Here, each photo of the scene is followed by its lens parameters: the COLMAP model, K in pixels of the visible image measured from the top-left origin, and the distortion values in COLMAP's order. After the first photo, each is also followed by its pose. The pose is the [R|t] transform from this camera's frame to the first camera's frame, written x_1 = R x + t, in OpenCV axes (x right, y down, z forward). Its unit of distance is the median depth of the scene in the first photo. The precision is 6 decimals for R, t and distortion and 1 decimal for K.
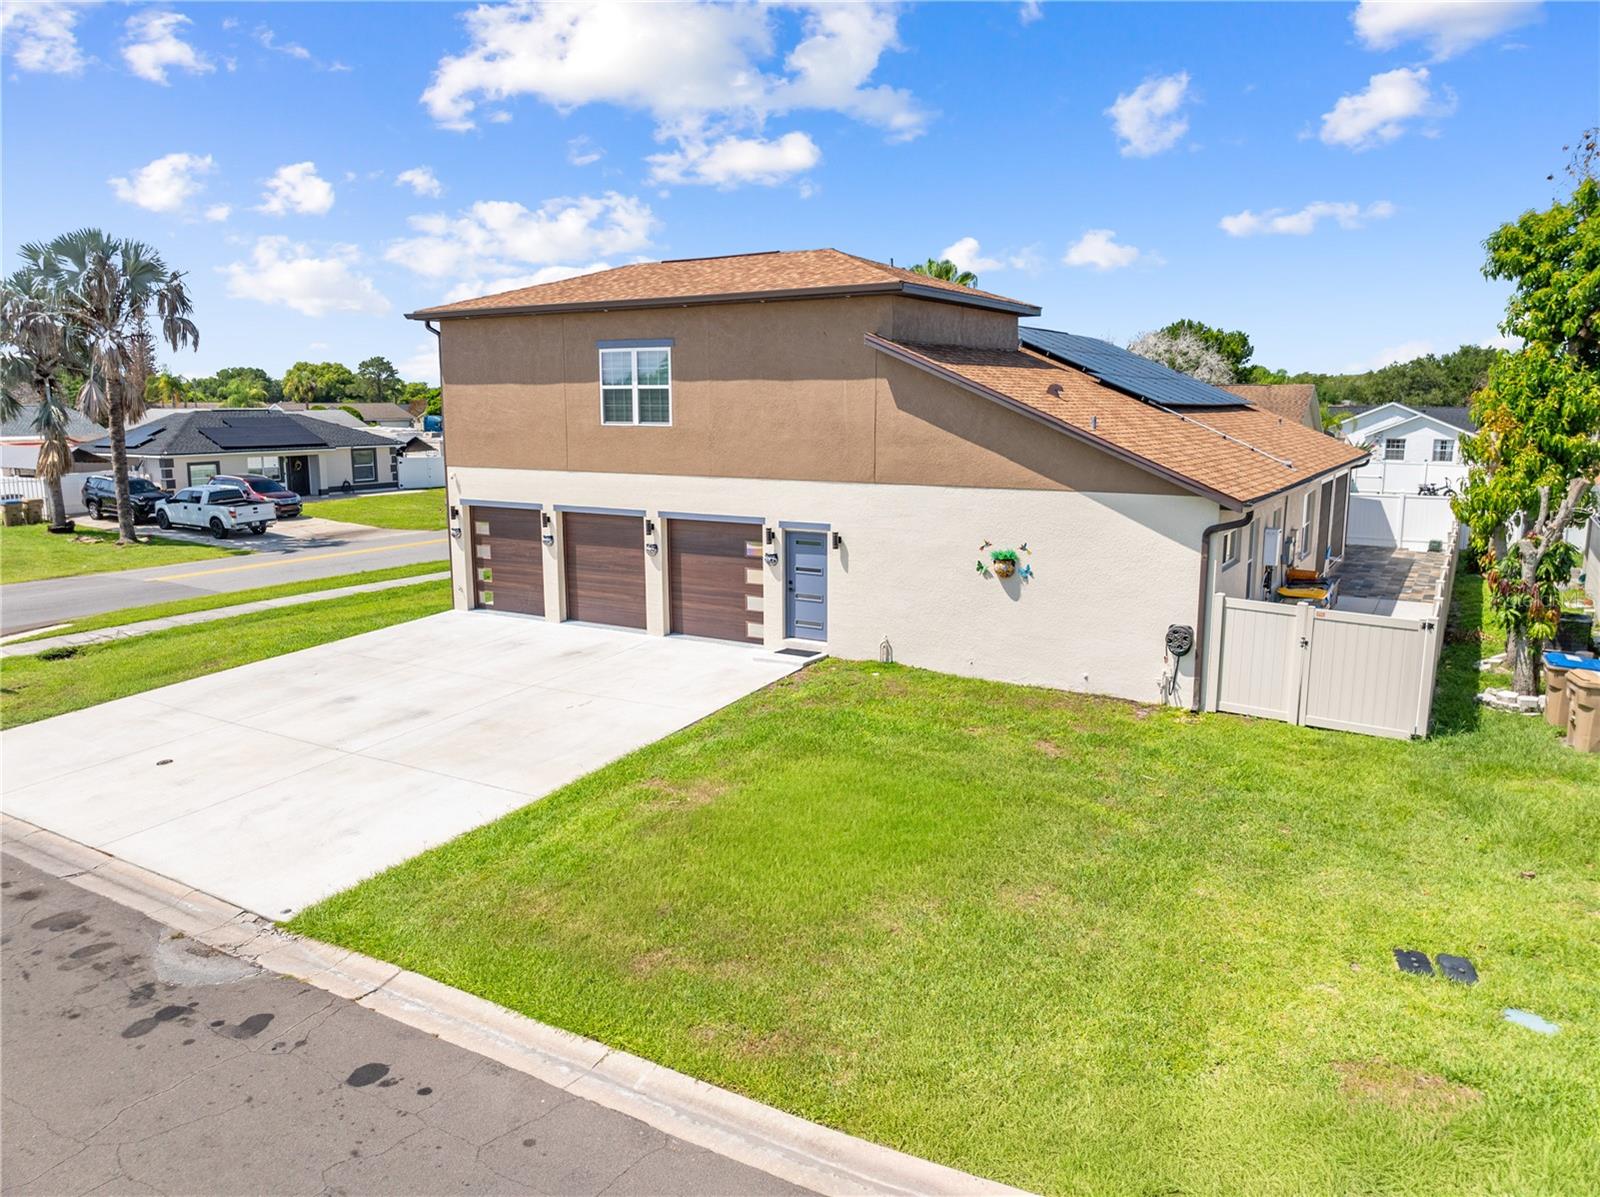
lens RADIAL K [[1126.0, 0, 809.0], [0, 1126.0, 595.4], [0, 0, 1]] dist [-0.035886, -0.000388]
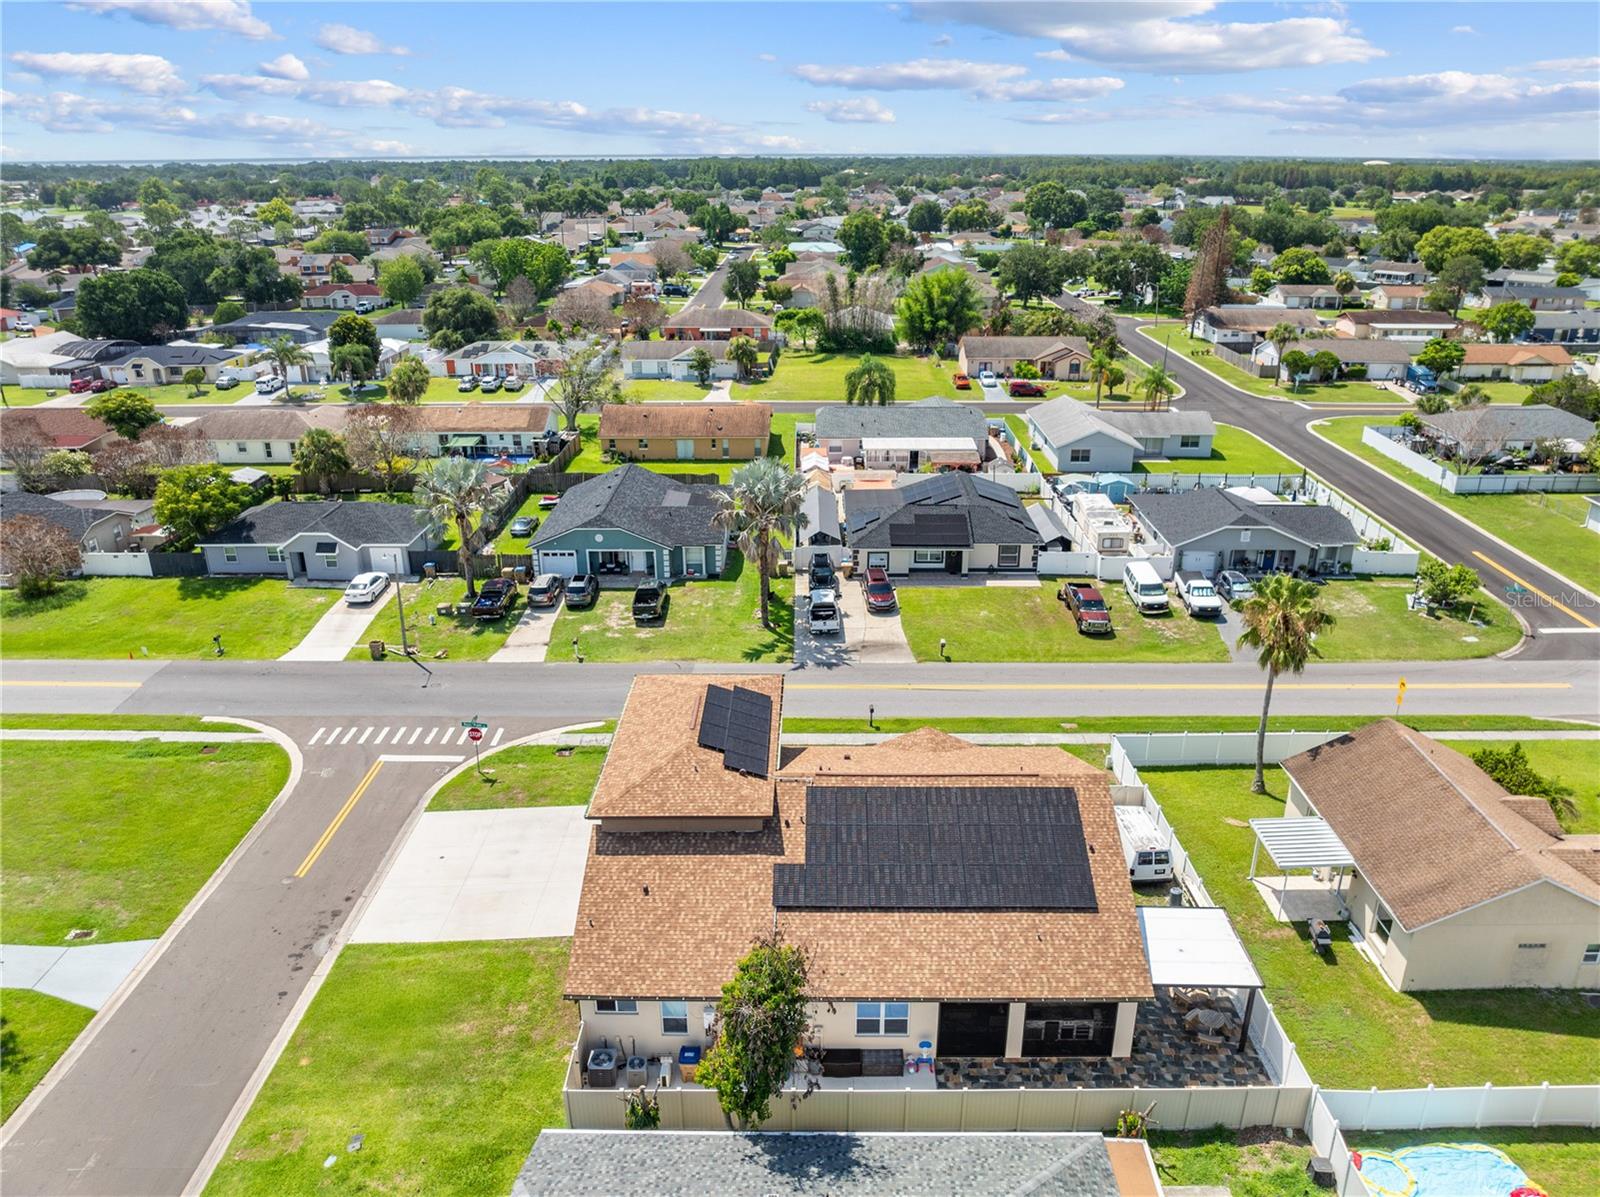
lens RADIAL K [[1126.0, 0, 809.0], [0, 1126.0, 595.4], [0, 0, 1]] dist [-0.035886, -0.000388]
pose [[0.508389, 0.316812, -0.800731, 1.726879], [-0.143861, 0.948043, 0.283758, -1.230707], [0.849025, -0.029066, 0.527552, 0.185013]]
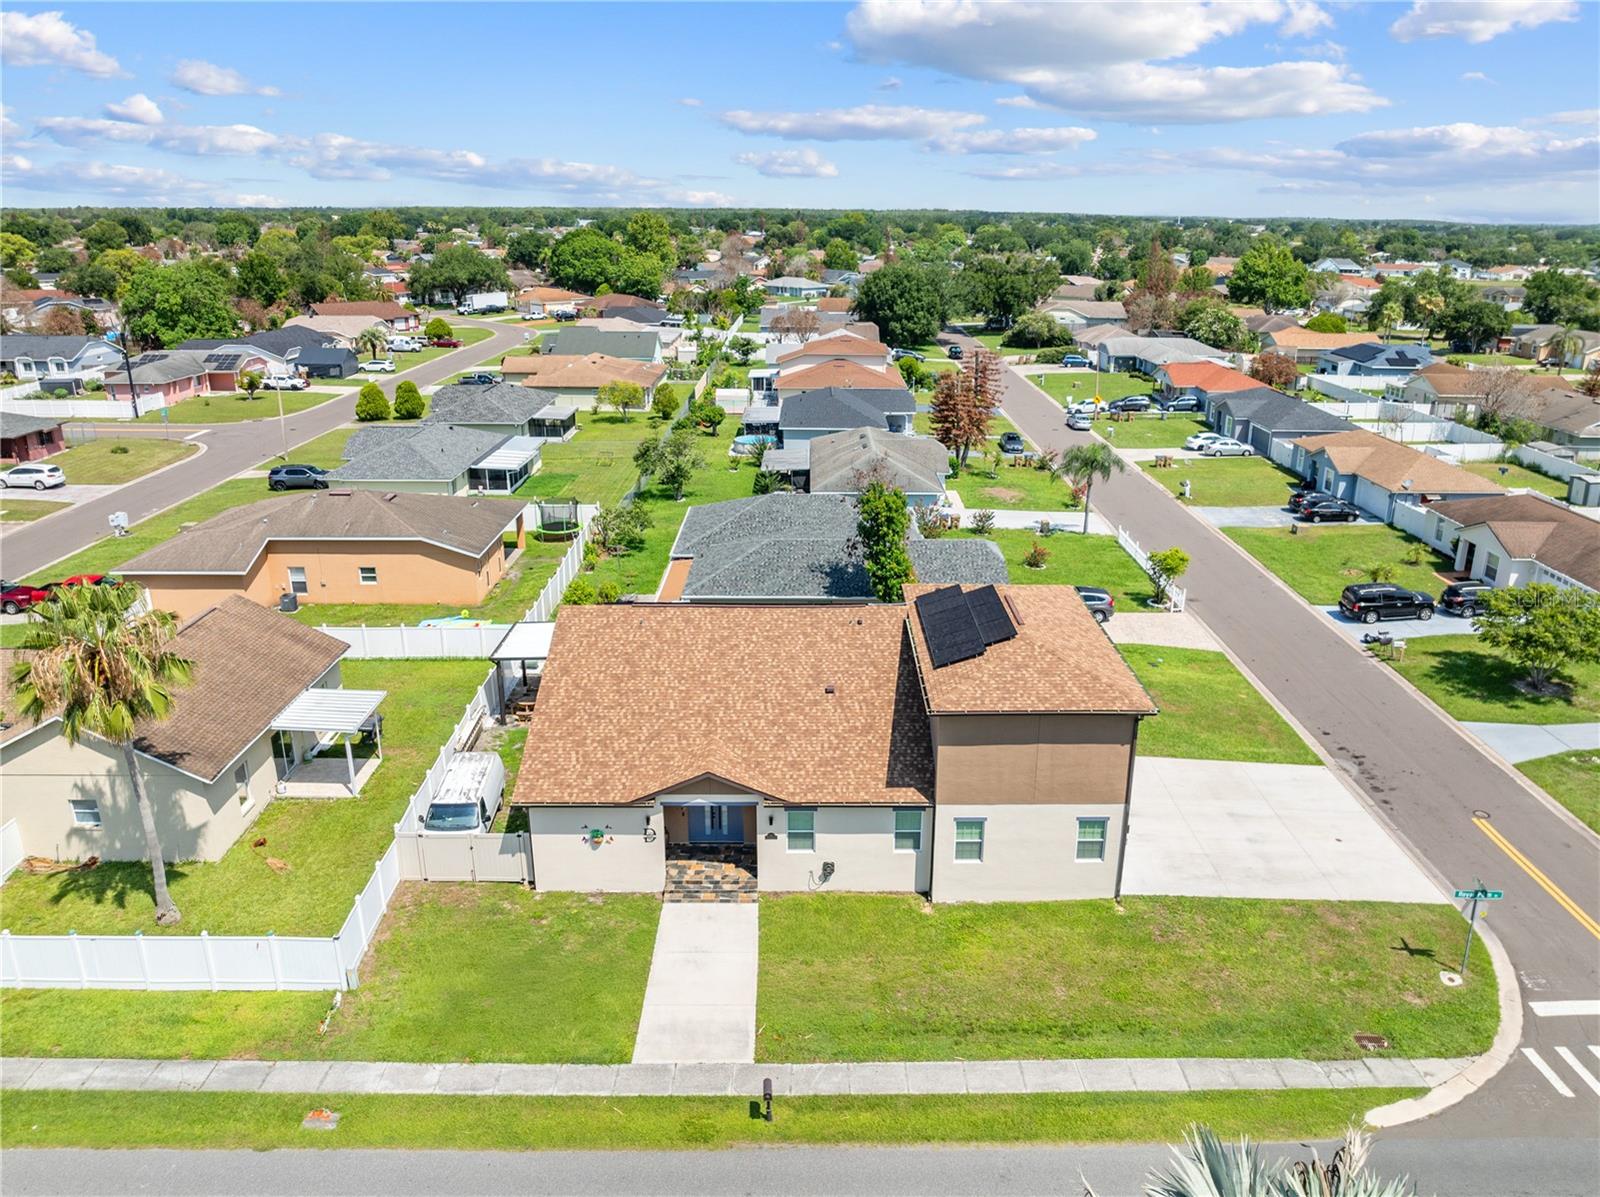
lens RADIAL K [[1143.3, 0, 837.5], [0, 1143.3, 589.9], [0, 0, 1]] dist [-0.036119, 0.000009]
pose [[-0.534042, -0.272010, 0.800506, -1.435132], [0.131859, 0.908448, 0.396655, -1.163783], [-0.835112, 0.317385, -0.449282, 2.238660]]
